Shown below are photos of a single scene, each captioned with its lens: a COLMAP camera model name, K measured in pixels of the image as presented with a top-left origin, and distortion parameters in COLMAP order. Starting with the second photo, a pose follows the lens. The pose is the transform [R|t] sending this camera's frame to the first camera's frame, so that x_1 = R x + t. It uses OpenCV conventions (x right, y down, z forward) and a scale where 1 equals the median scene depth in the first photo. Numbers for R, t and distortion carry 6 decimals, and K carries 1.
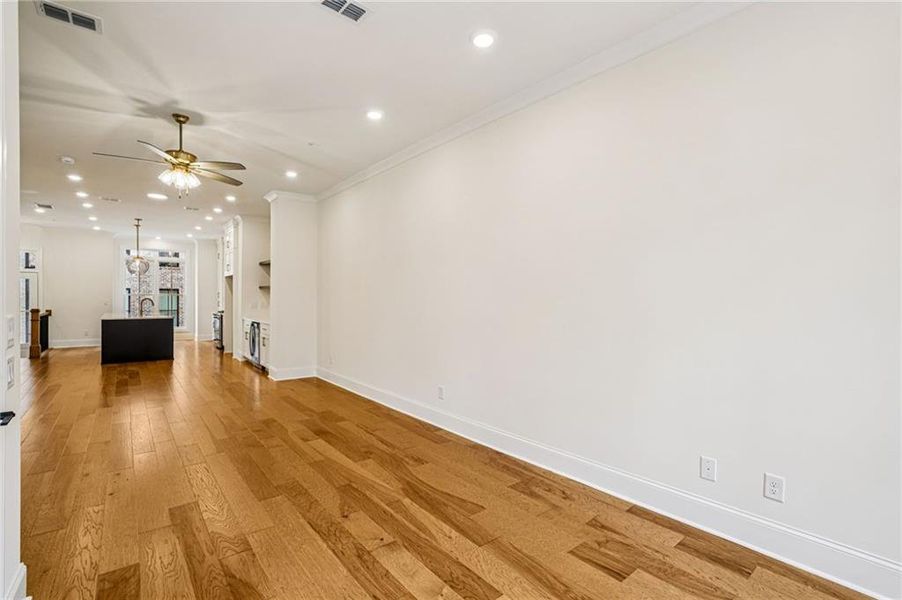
lens RADIAL K [[414.0, 0, 442.3], [0, 414.0, 302.0], [0, 0, 1]] dist [-0.014965, 0.000285]
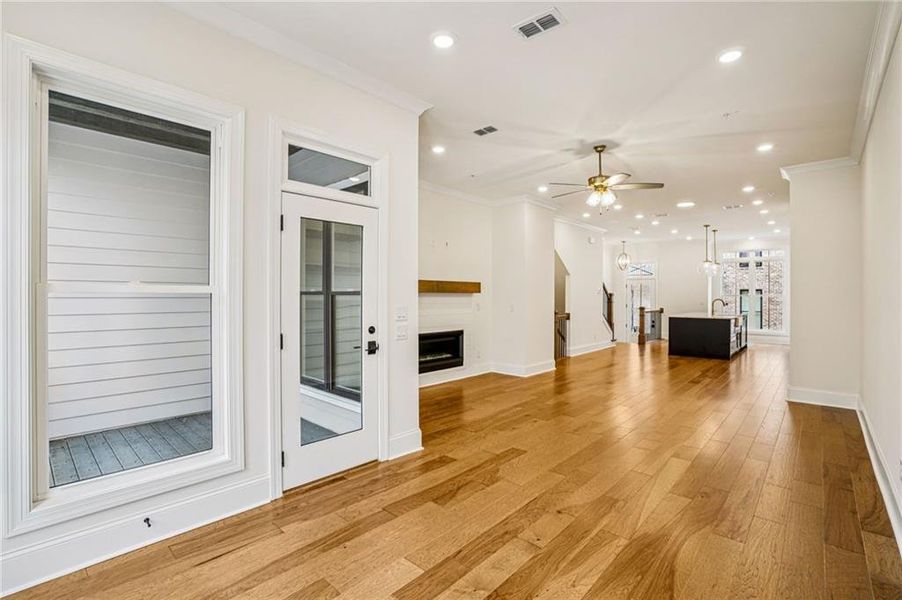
lens RADIAL K [[415.2, 0, 444.8], [0, 415.2, 295.7], [0, 0, 1]] dist [-0.063110, 0.025743]
pose [[0.154960, -0.008558, -0.987884, 0.466872], [-0.009535, 0.999903, -0.010158, 0.000621], [0.987875, 0.010993, 0.154863, 0.366236]]
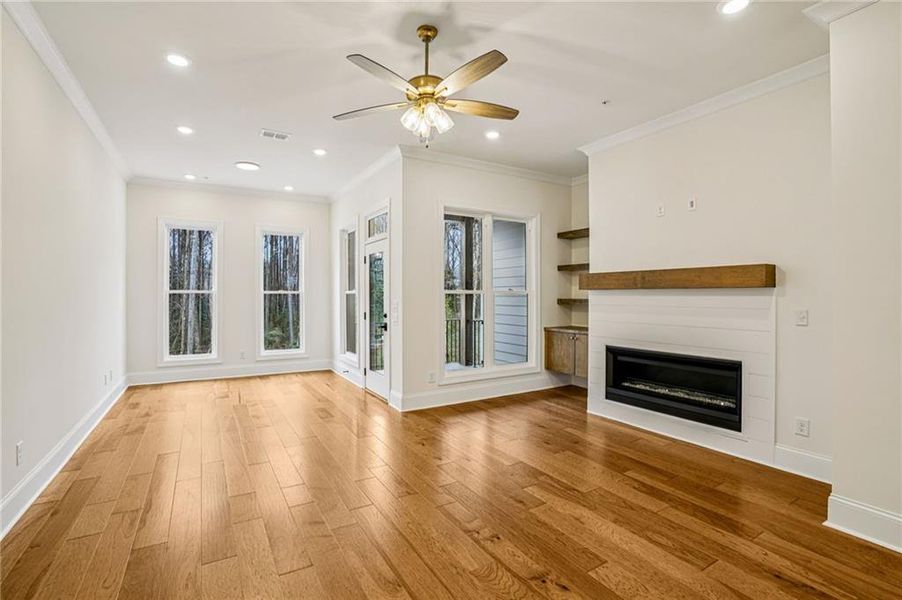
lens RADIAL K [[415.2, 0, 444.8], [0, 415.2, 295.7], [0, 0, 1]] dist [-0.063110, 0.025743]
pose [[-0.991442, -0.007988, 0.130304, -0.750562], [-0.006711, 0.999925, 0.010237, -0.017112], [-0.130376, 0.009275, -0.991421, 1.653833]]
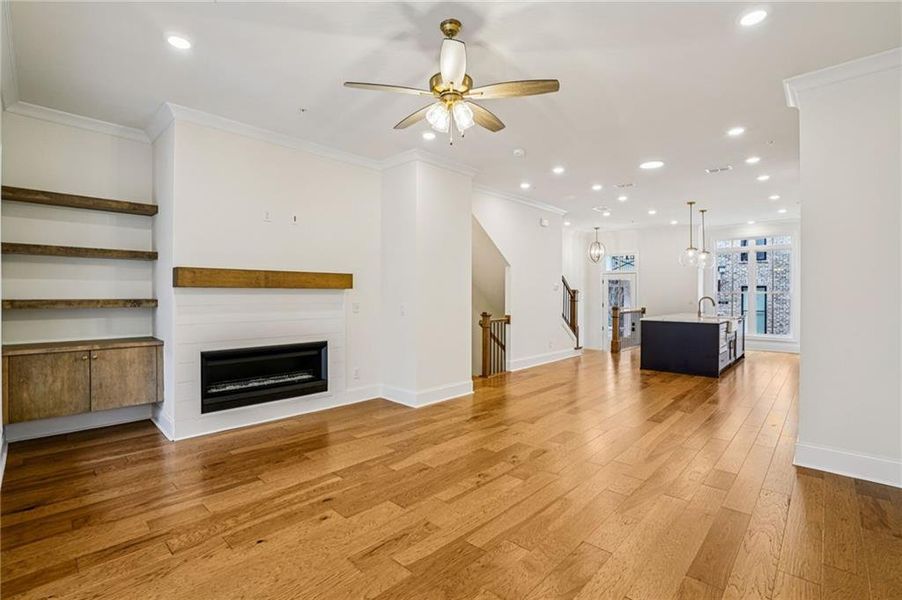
lens RADIAL K [[415.2, 0, 444.8], [0, 415.2, 295.7], [0, 0, 1]] dist [-0.063110, 0.025743]
pose [[0.143344, -0.004466, -0.989663, 0.017090], [-0.008472, 0.999948, -0.005739, -0.004338], [0.989637, 0.009207, 0.143299, 0.889290]]
